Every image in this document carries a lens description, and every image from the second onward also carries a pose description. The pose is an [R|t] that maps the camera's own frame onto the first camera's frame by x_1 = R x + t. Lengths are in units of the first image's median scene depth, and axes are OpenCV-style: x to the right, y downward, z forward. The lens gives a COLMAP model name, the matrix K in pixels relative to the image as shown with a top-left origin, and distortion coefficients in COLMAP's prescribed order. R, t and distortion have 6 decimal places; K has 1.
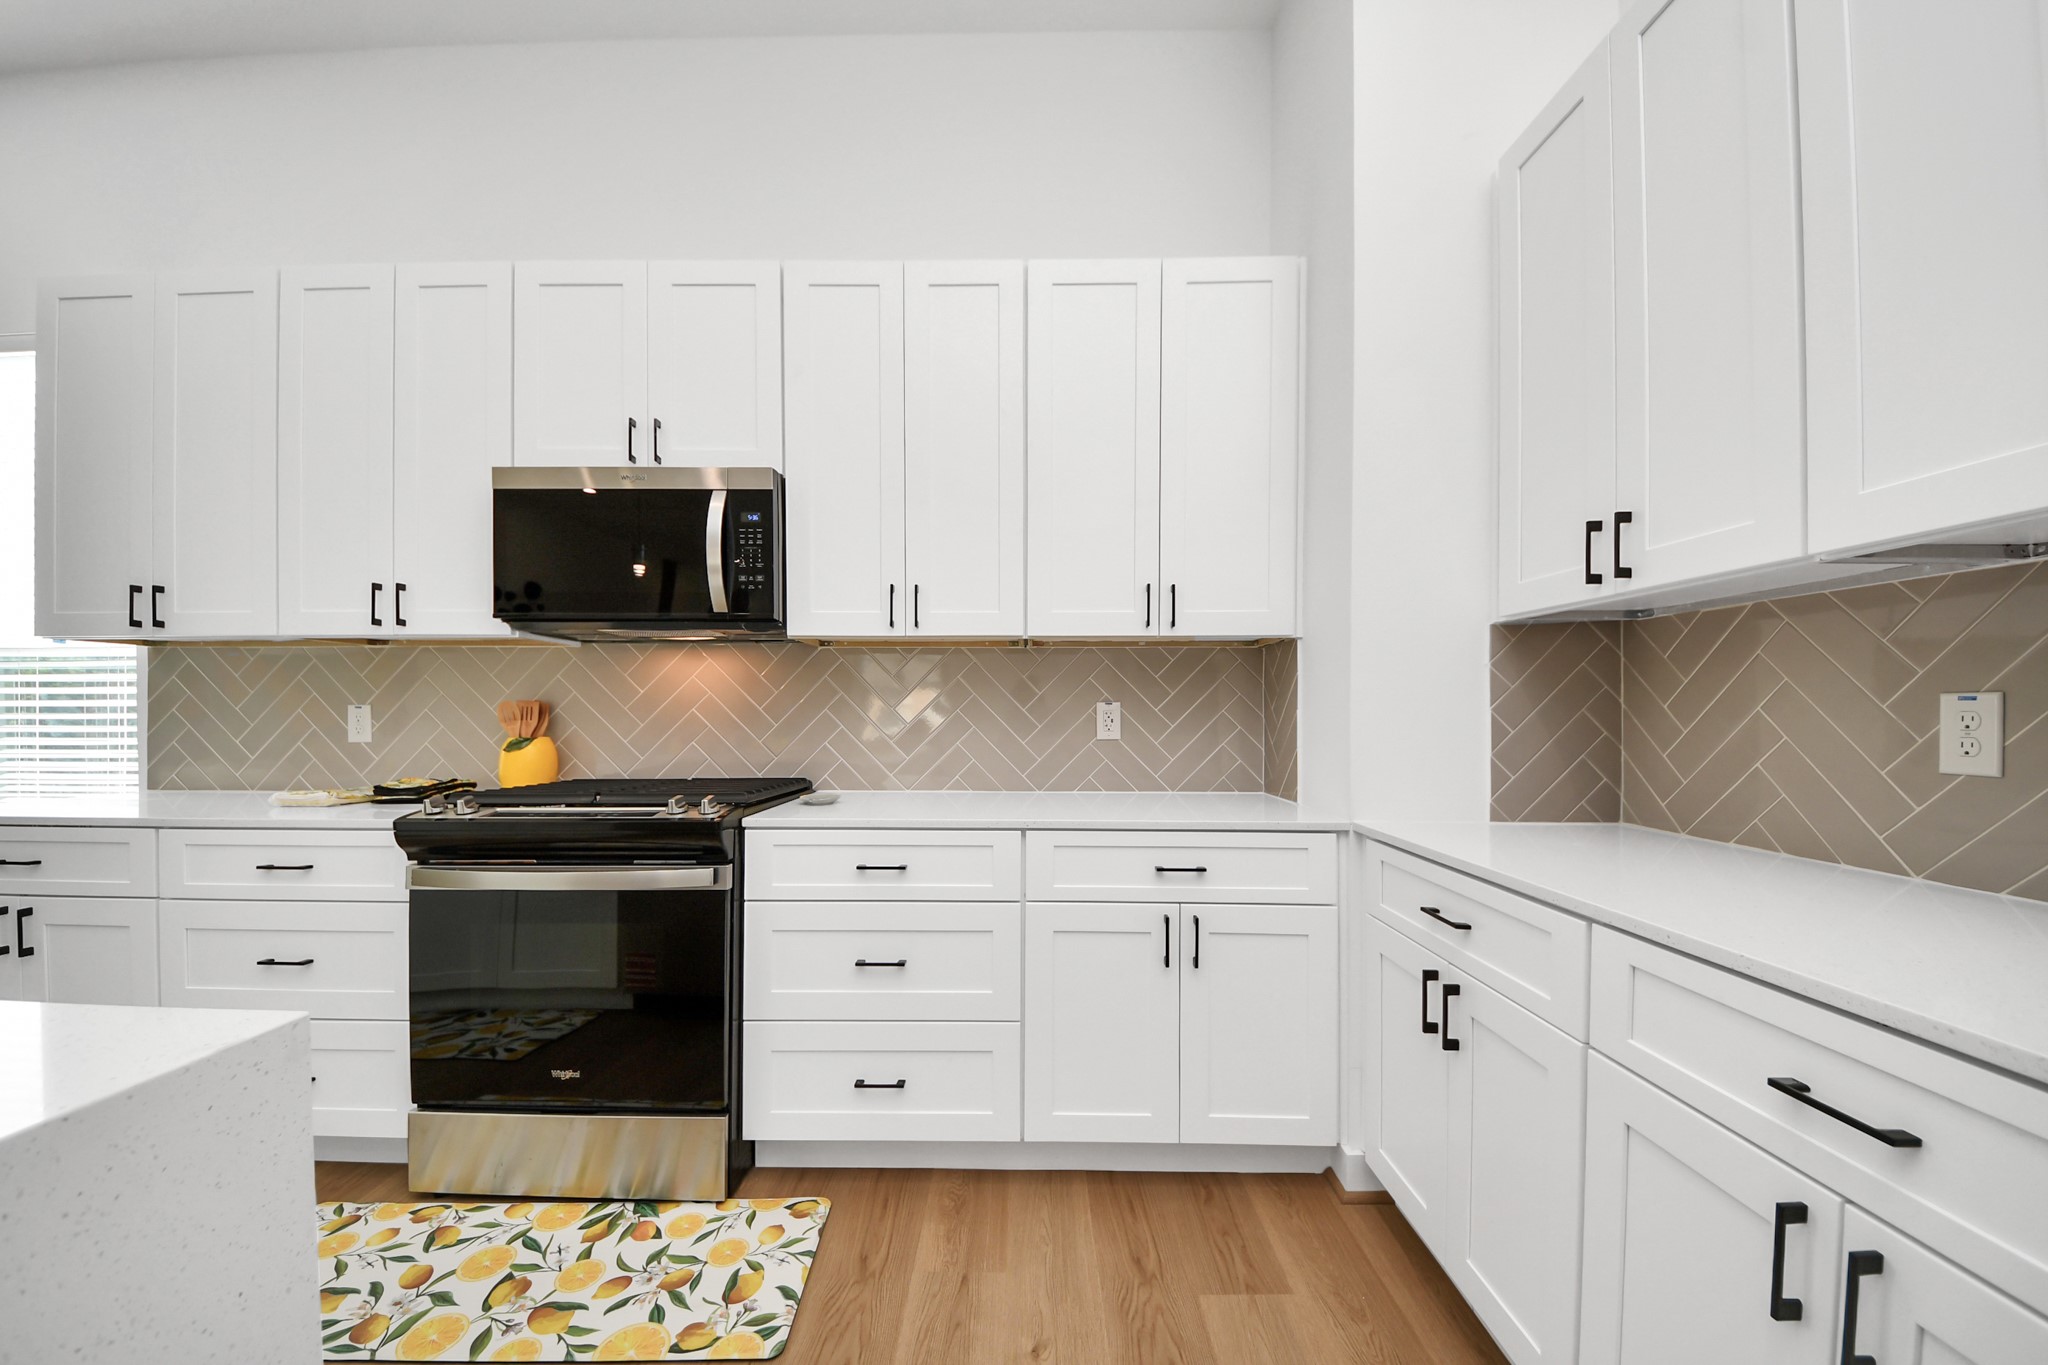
lens RADIAL K [[741.3, 0, 1024.5], [0, 741.3, 715.8], [0, 0, 1]] dist [0.014944, -0.014658]
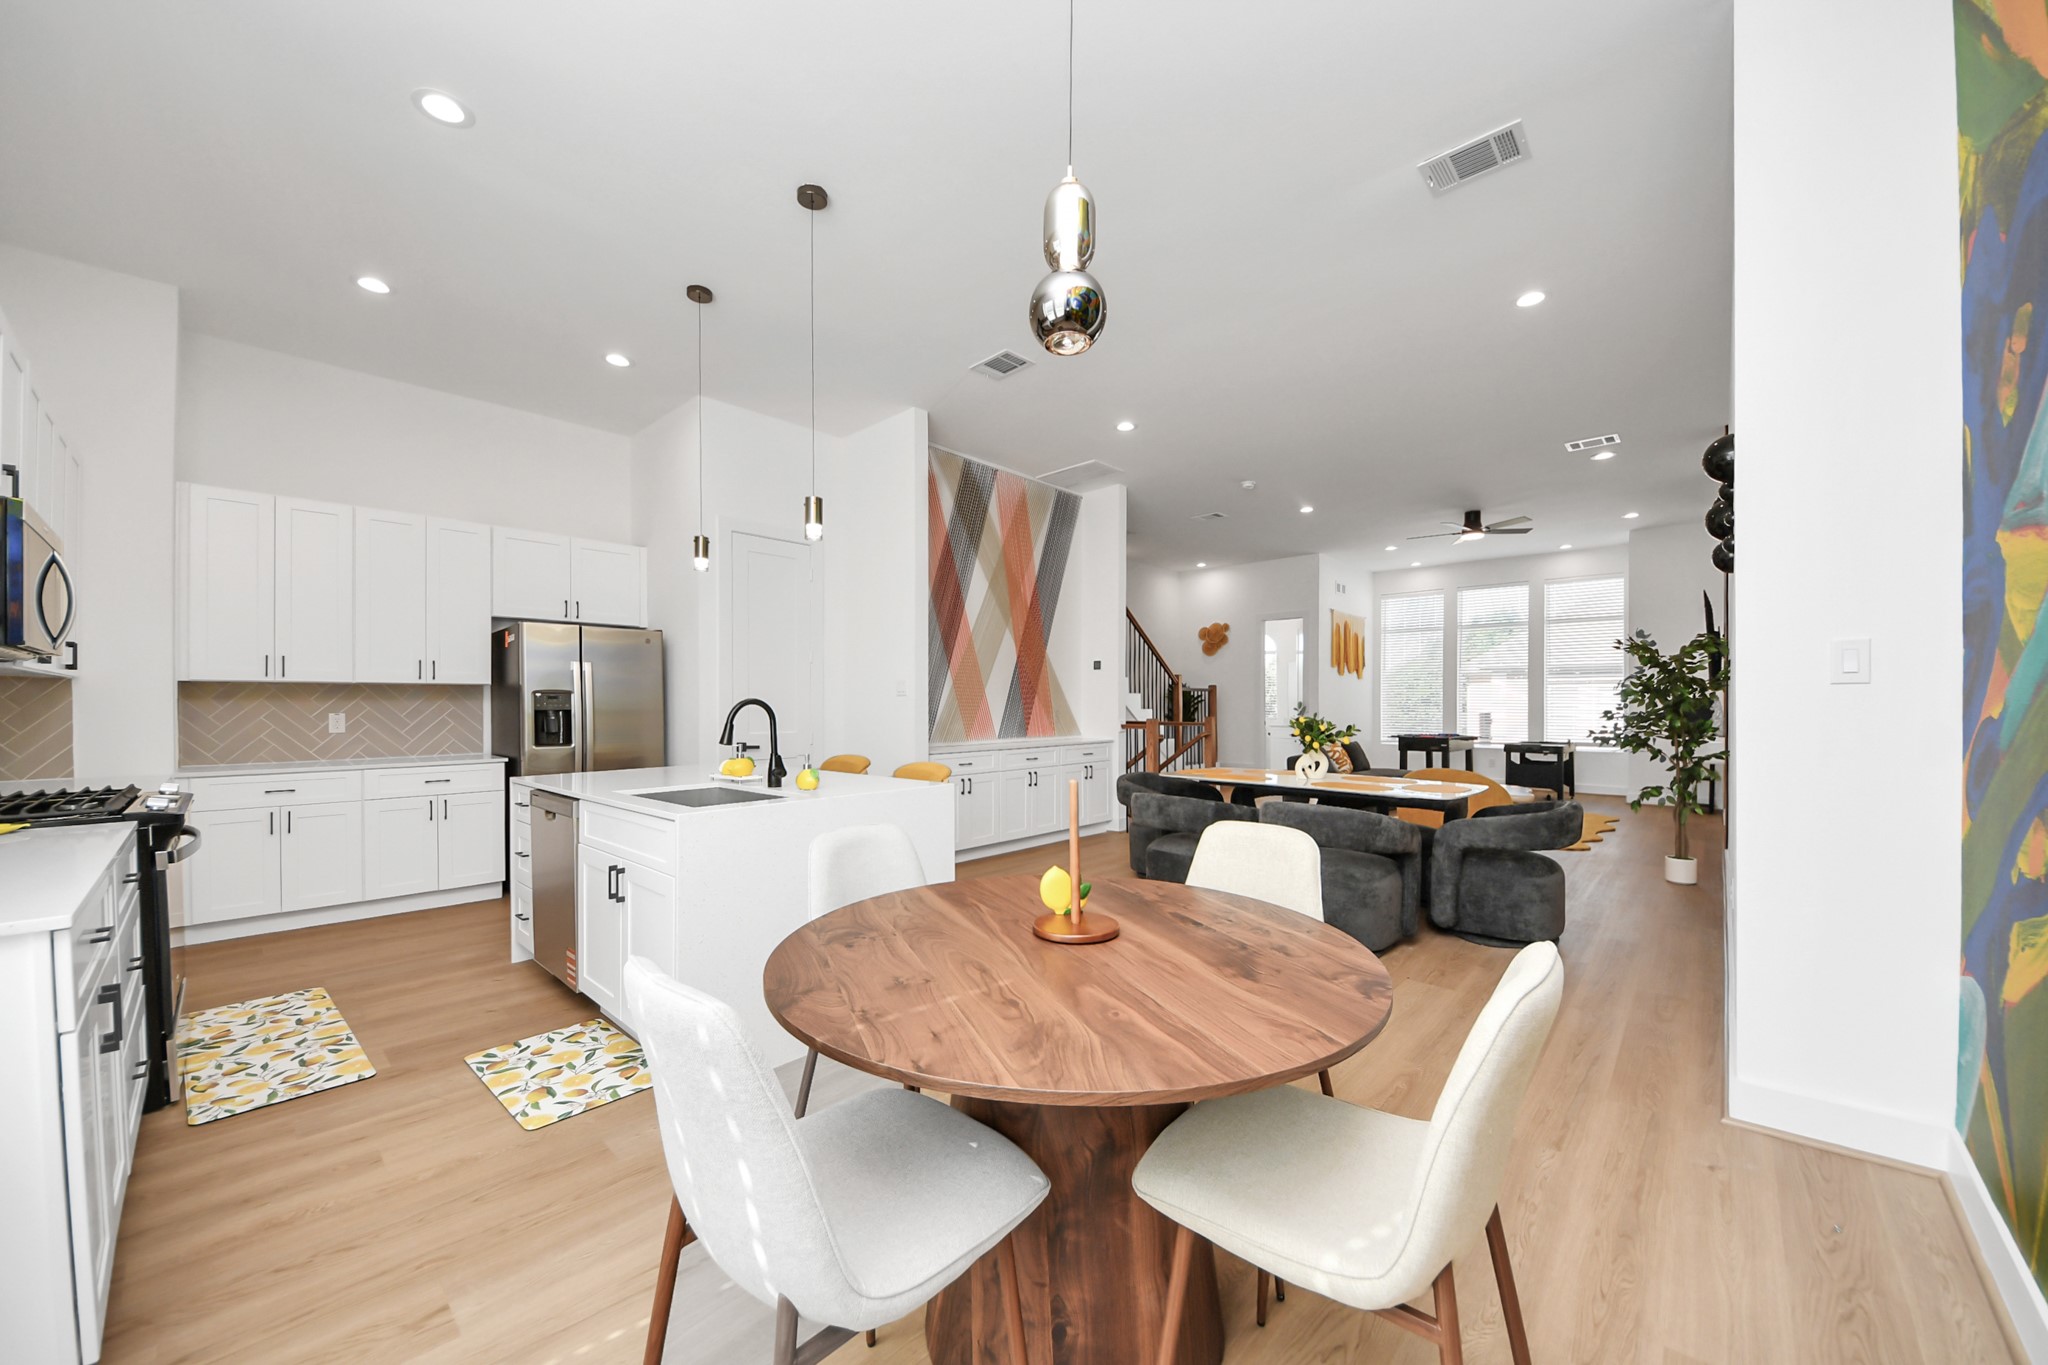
lens RADIAL K [[741.6, 0, 1022.9], [0, 741.6, 698.5], [0, 0, 1]] dist [0.021306, -0.014810]
pose [[-0.741741, 0.003008, 0.670680, -2.817973], [0.005546, 0.999983, 0.001649, -0.062488], [-0.670664, 0.004942, -0.741745, 0.963967]]
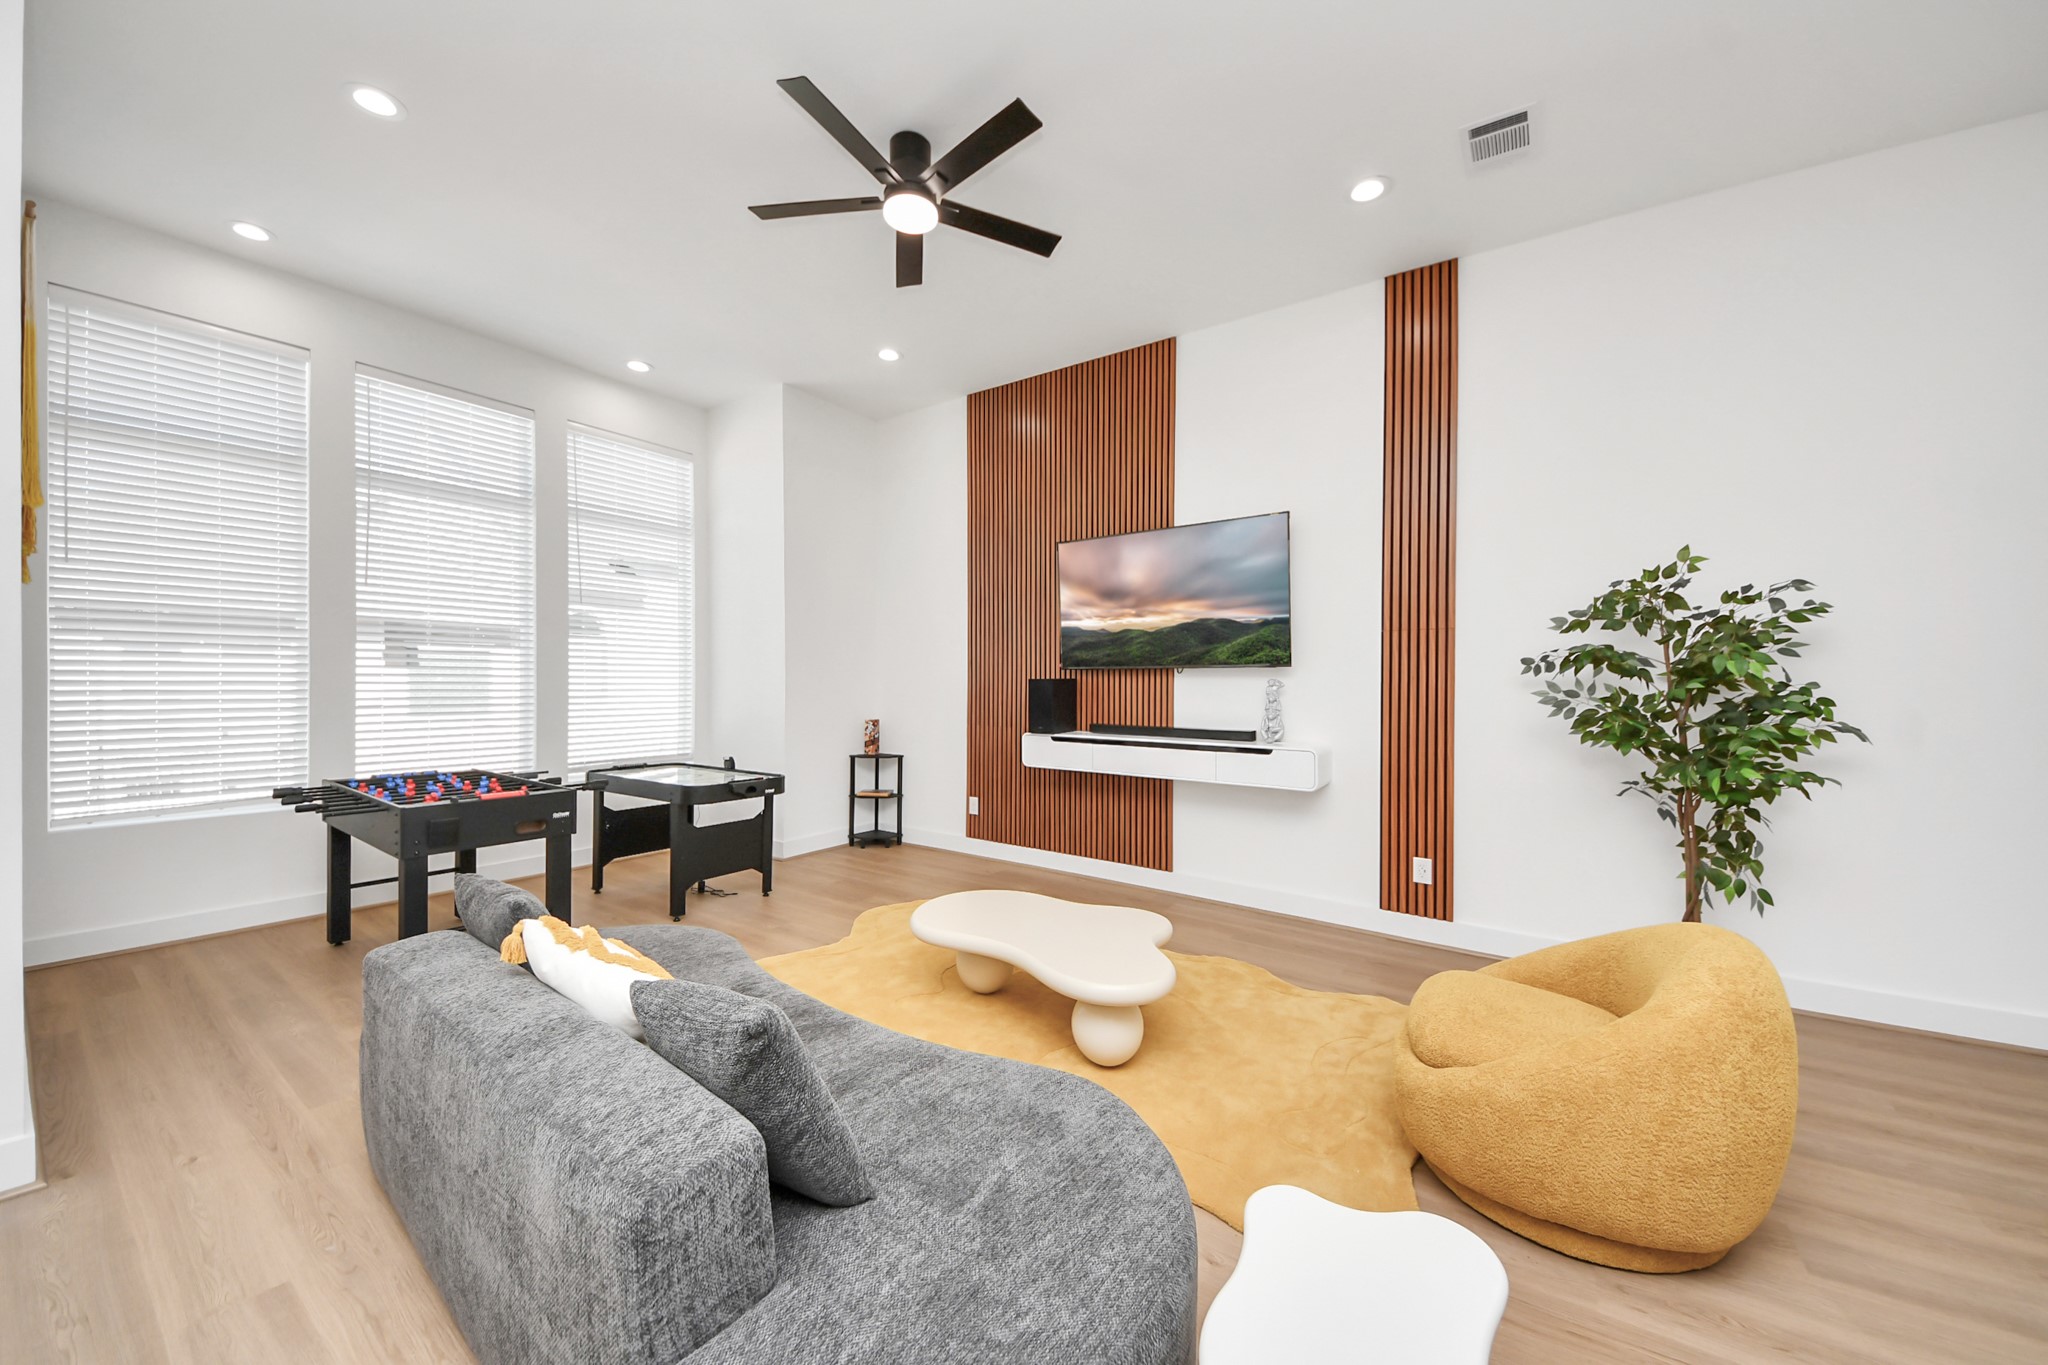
lens RADIAL K [[722.9, 0, 1024.4], [0, 722.9, 691.8], [0, 0, 1]] dist [0.021510, -0.015167]
pose [[-0.566214, 0.012842, -0.824158, -0.316990], [-0.007695, 0.999753, 0.020865, -0.031411], [0.824222, 0.018156, -0.565976, -3.820627]]
